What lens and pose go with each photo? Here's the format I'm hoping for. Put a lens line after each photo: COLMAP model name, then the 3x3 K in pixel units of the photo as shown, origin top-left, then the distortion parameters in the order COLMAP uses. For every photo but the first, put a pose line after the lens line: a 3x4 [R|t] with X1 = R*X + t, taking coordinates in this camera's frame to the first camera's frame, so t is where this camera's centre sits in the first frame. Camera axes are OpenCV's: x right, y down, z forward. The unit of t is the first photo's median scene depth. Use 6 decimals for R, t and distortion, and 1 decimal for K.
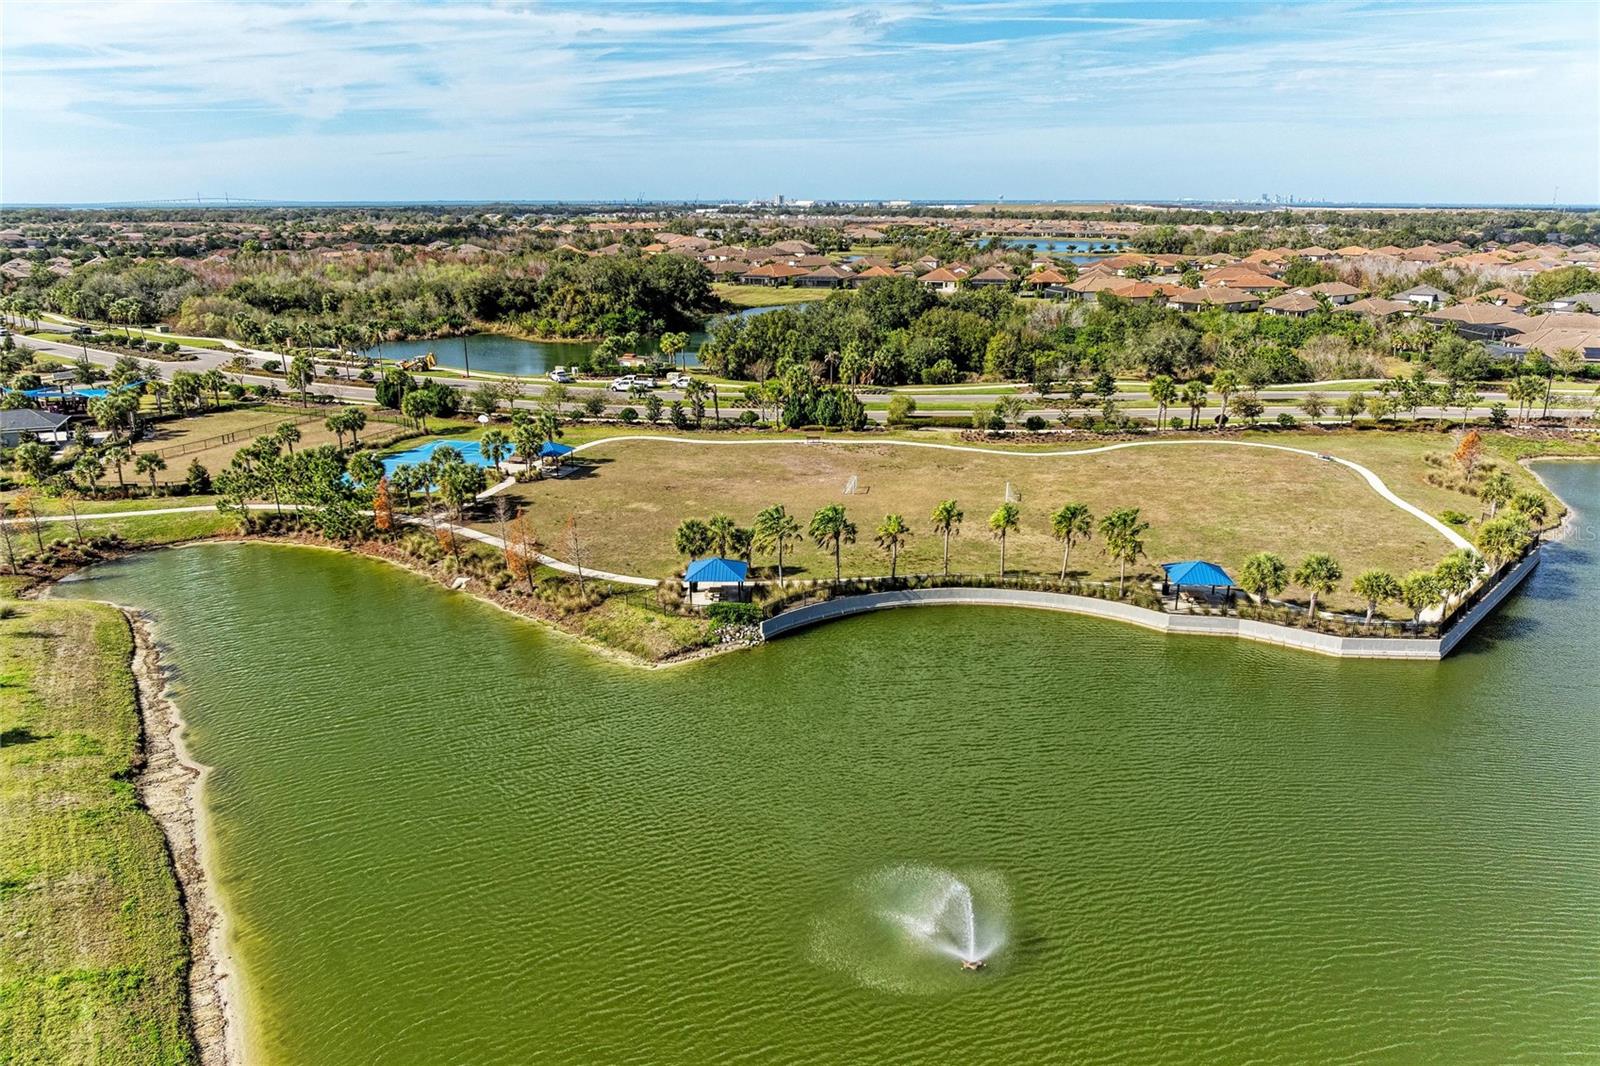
lens RADIAL K [[1114.2, 0, 800.0], [0, 1114.2, 533.0], [0, 0, 1]] dist [0.007997, -0.009312]
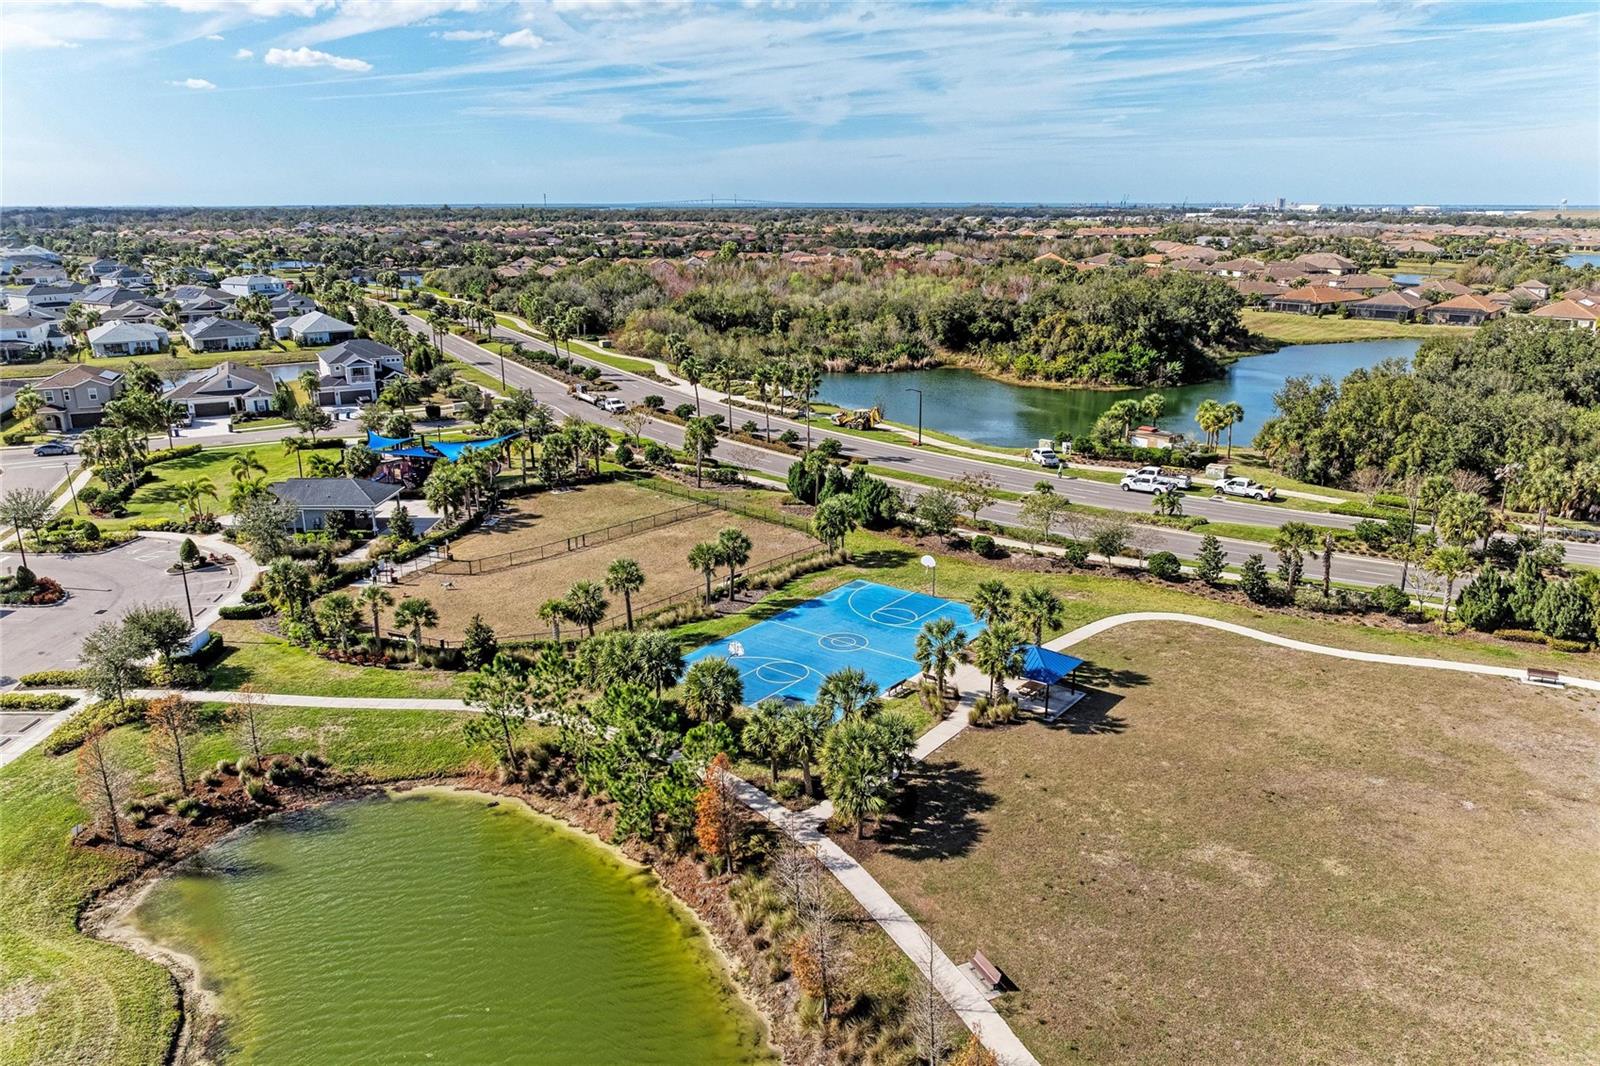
lens RADIAL K [[1114.2, 0, 800.0], [0, 1114.2, 533.0], [0, 0, 1]] dist [0.007997, -0.009312]
pose [[0.918755, 0.117873, -0.376823, -0.059008], [-0.118611, 0.992712, 0.021336, -0.060548], [0.376592, 0.025093, 0.926040, 0.199204]]
